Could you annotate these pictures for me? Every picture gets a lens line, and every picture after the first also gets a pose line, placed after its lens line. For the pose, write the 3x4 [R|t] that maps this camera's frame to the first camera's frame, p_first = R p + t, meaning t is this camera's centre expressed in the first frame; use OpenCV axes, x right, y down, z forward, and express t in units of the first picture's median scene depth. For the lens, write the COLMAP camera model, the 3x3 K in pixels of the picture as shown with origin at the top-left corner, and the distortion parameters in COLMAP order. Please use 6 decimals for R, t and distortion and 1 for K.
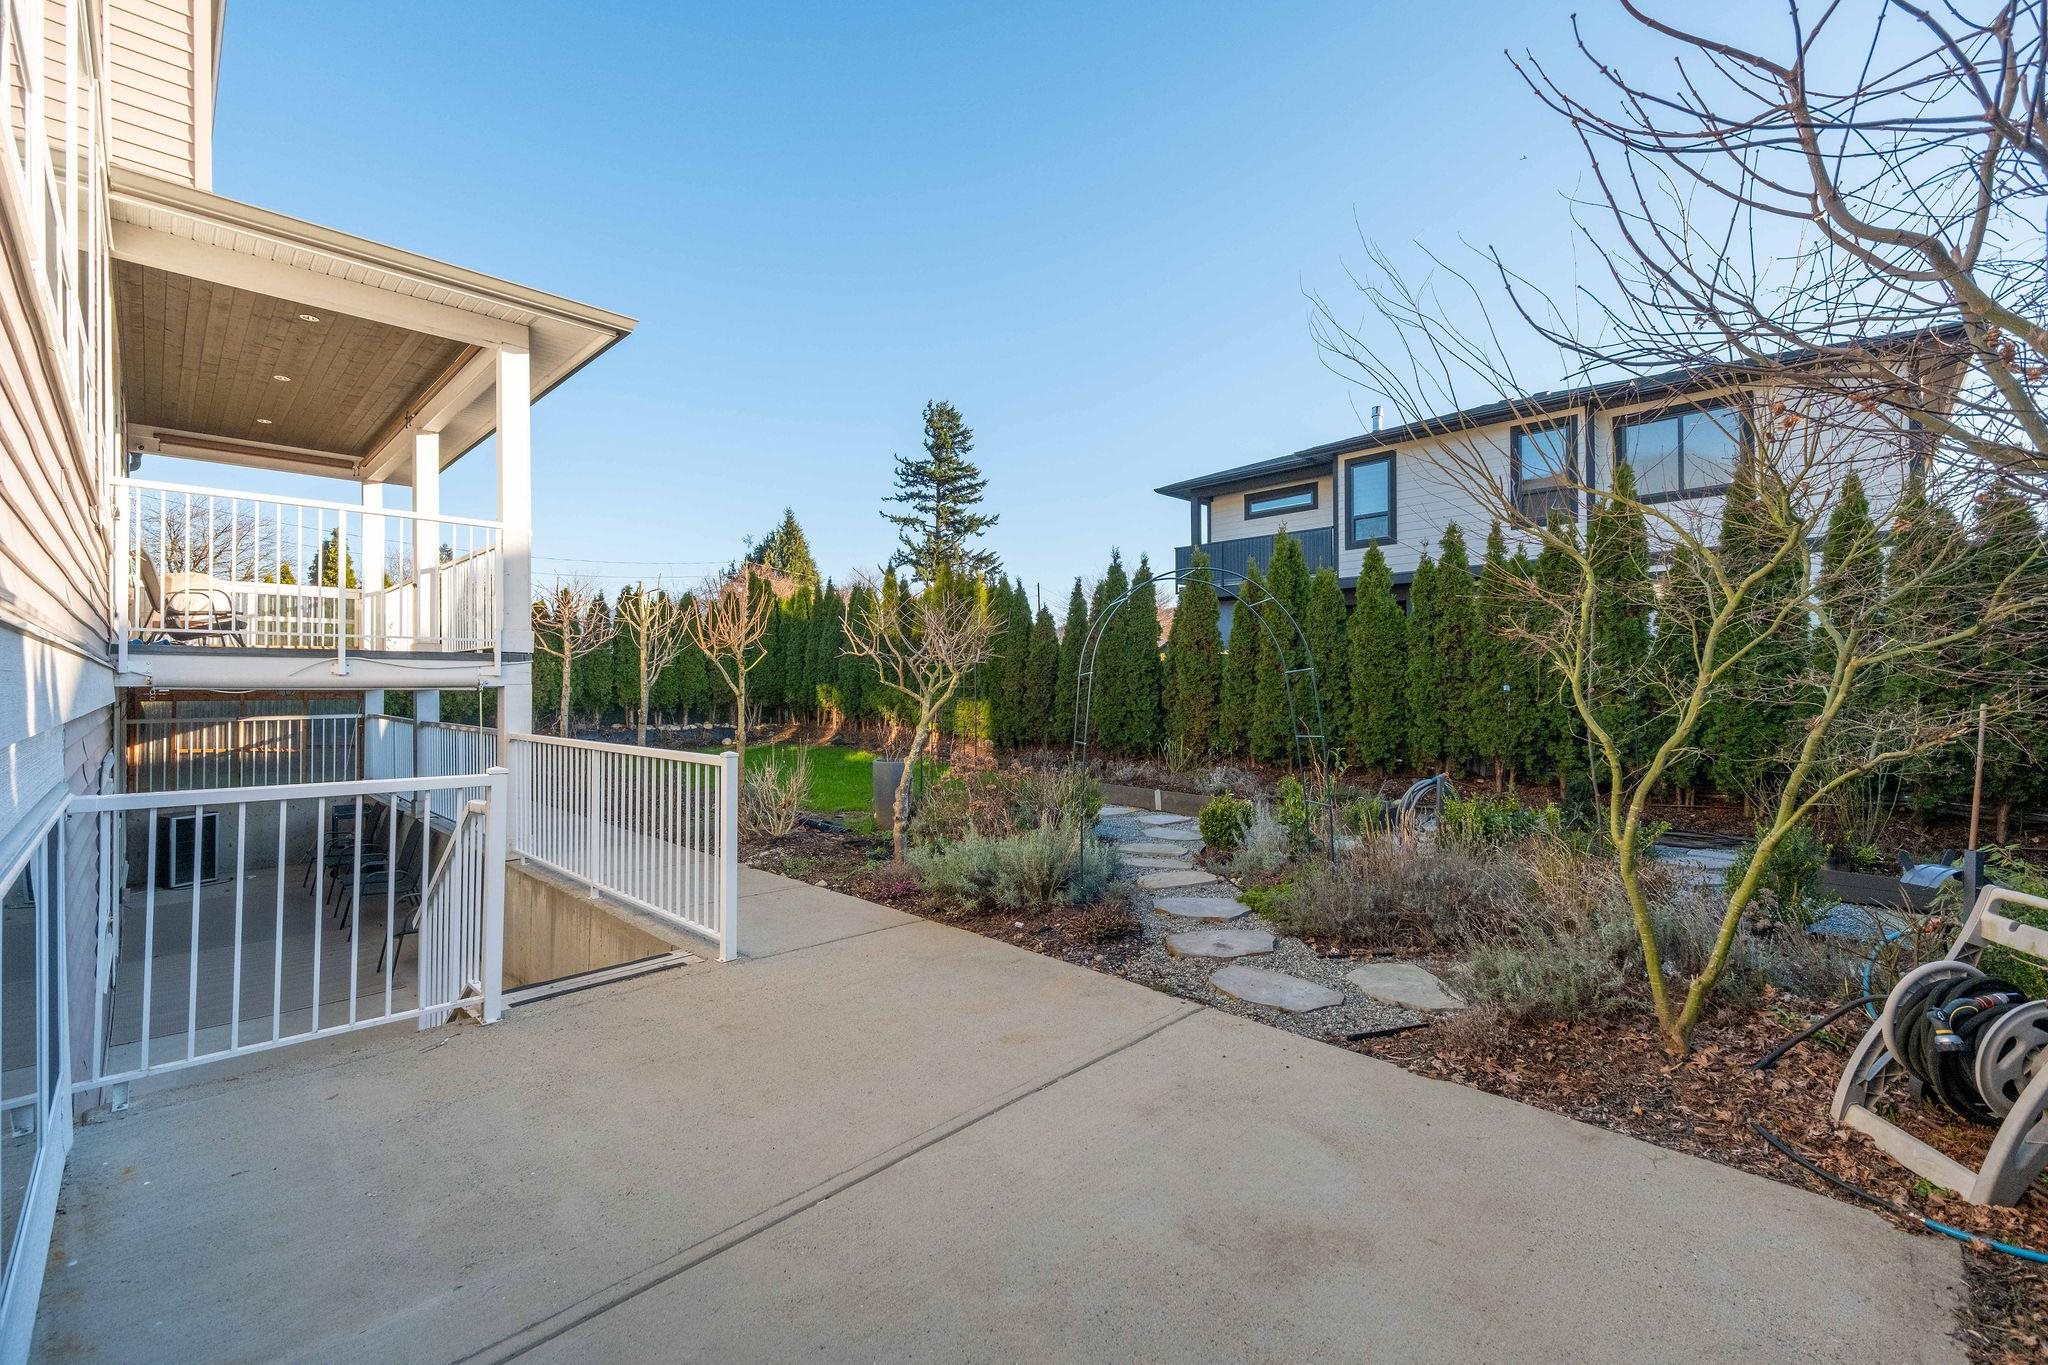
lens RADIAL K [[859.8, 0, 1007.0], [0, 859.8, 678.0], [0, 0, 1]] dist [0.018964, -0.000311]
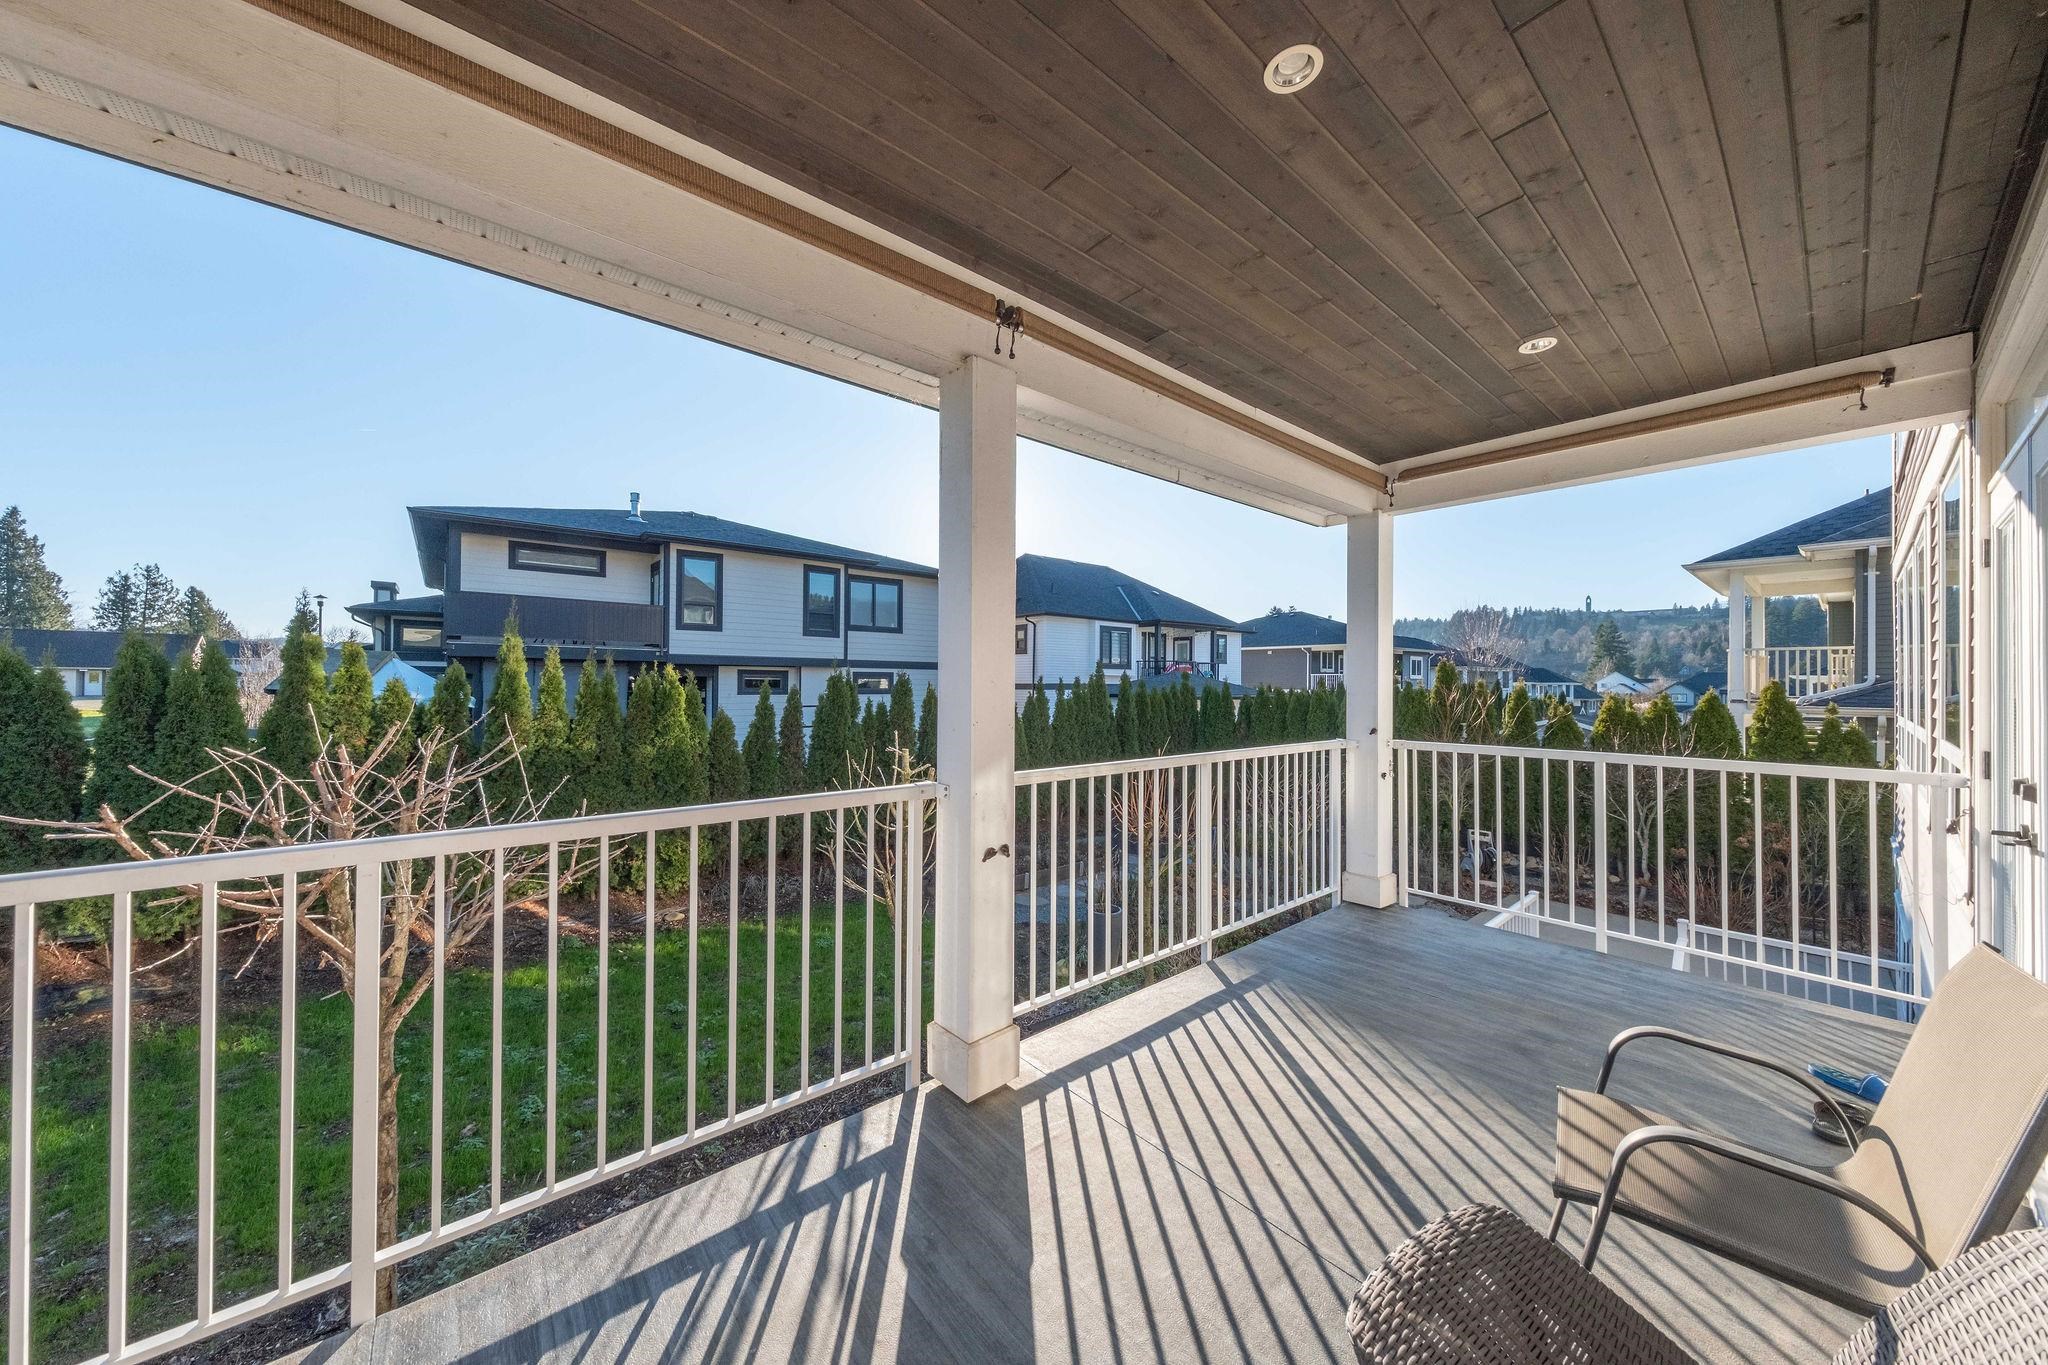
lens RADIAL K [[676.3, 0, 1024.0], [0, 676.3, 682.5], [0, 0, 1]] dist [0.000358, 0.000049]
pose [[0.086069, 0.002910, 0.996285, -0.404211], [-0.016026, 0.999870, -0.001536, -0.075115], [-0.996160, -0.015835, 0.086105, 0.420967]]
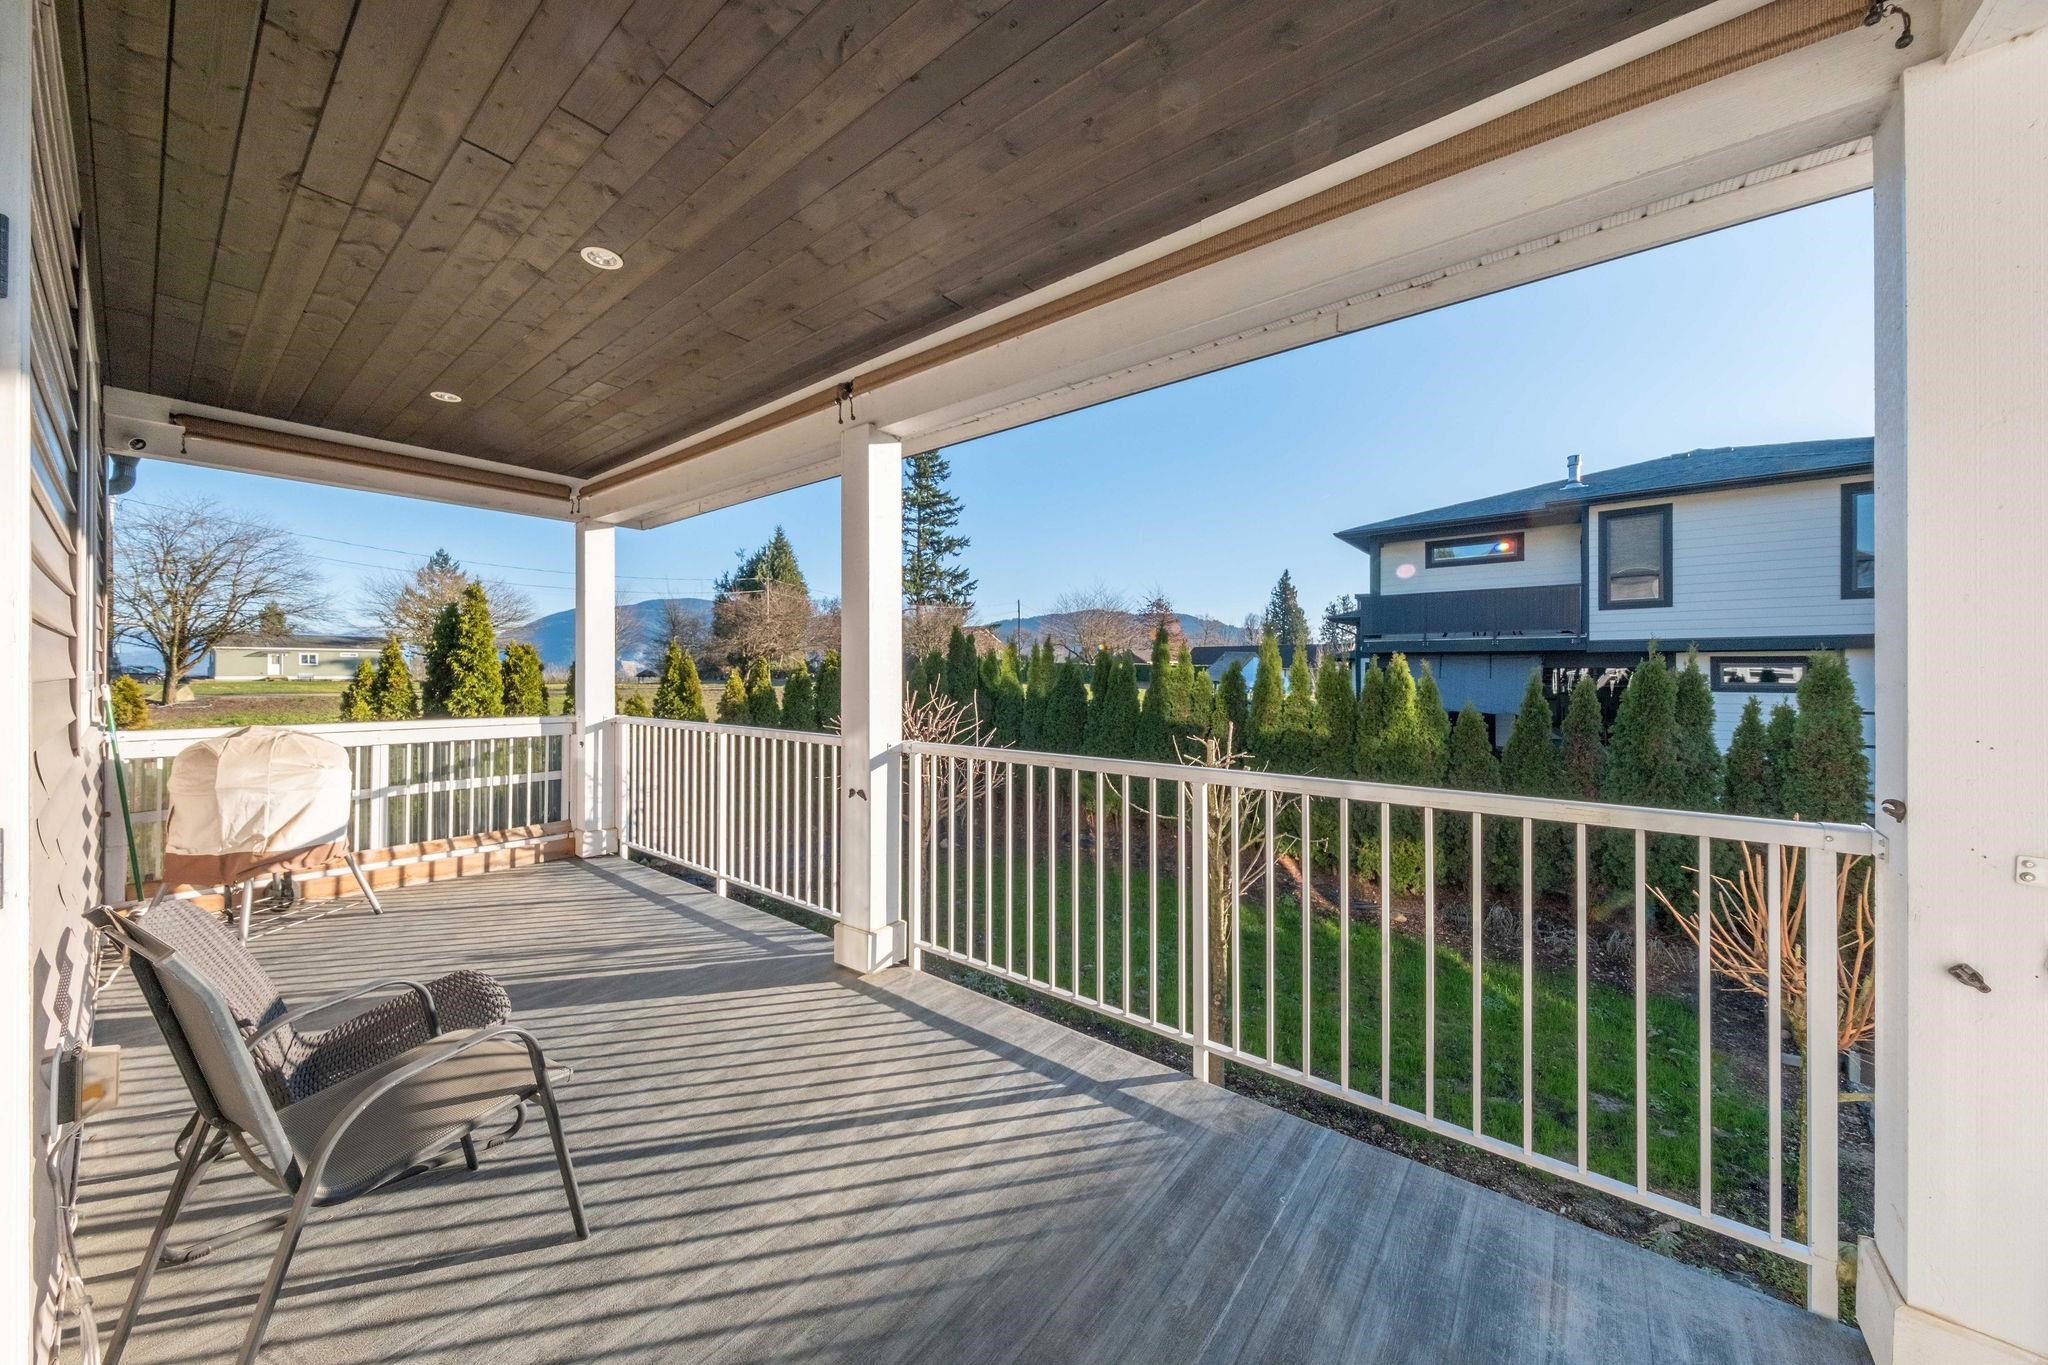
lens RADIAL K [[702.6, 0, 1004.5], [0, 702.6, 676.6], [0, 0, 1]] dist [0.001811, 0.000074]
pose [[0.993477, 0.004084, 0.113959, -0.290052], [-0.005661, 0.999893, 0.013518, -0.075101], [-0.113891, -0.014075, 0.993393, 0.290991]]
